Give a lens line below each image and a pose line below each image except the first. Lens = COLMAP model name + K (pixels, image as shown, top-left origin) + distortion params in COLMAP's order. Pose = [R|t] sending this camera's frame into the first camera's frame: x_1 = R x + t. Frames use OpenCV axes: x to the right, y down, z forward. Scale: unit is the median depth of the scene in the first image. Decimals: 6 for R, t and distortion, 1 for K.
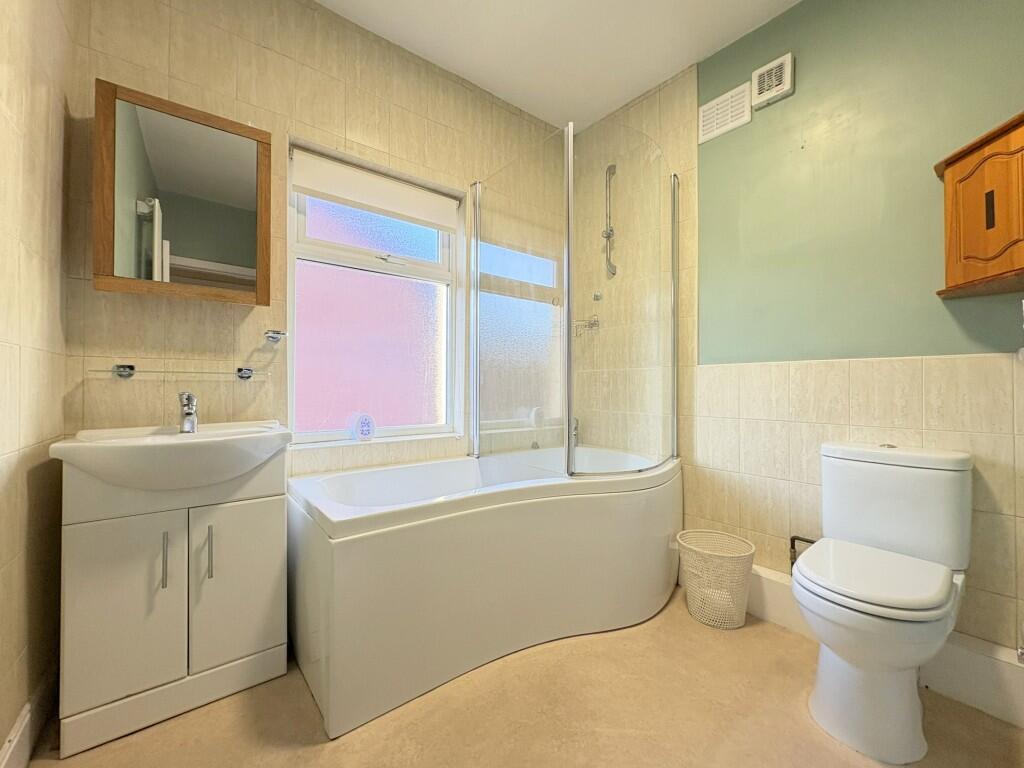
lens RADIAL K [[406.2, 0, 512.7], [0, 406.2, 383.8], [0, 0, 1]] dist [-0.001353, -0.000276]
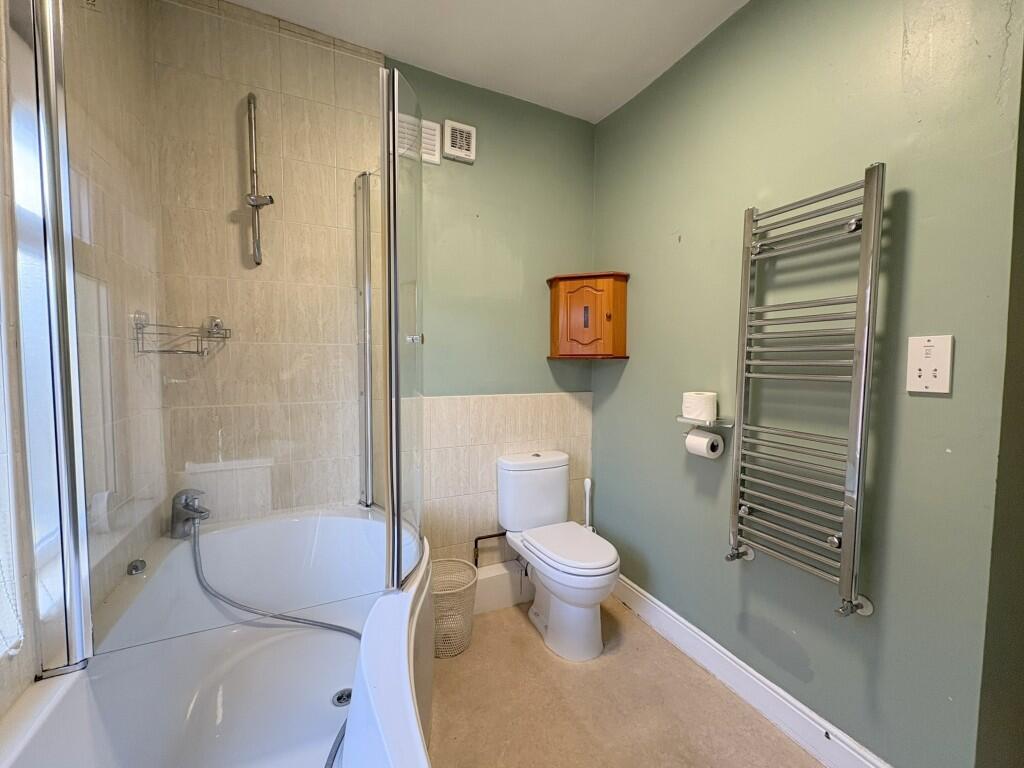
lens RADIAL K [[406.2, 0, 511.3], [0, 406.2, 381.5], [0, 0, 1]] dist [-0.001353, -0.000276]
pose [[0.246755, -0.056612, 0.967423, -0.432958], [-0.013900, 0.997983, 0.061945, -0.170283], [-0.968978, -0.028732, 0.245470, 0.587514]]
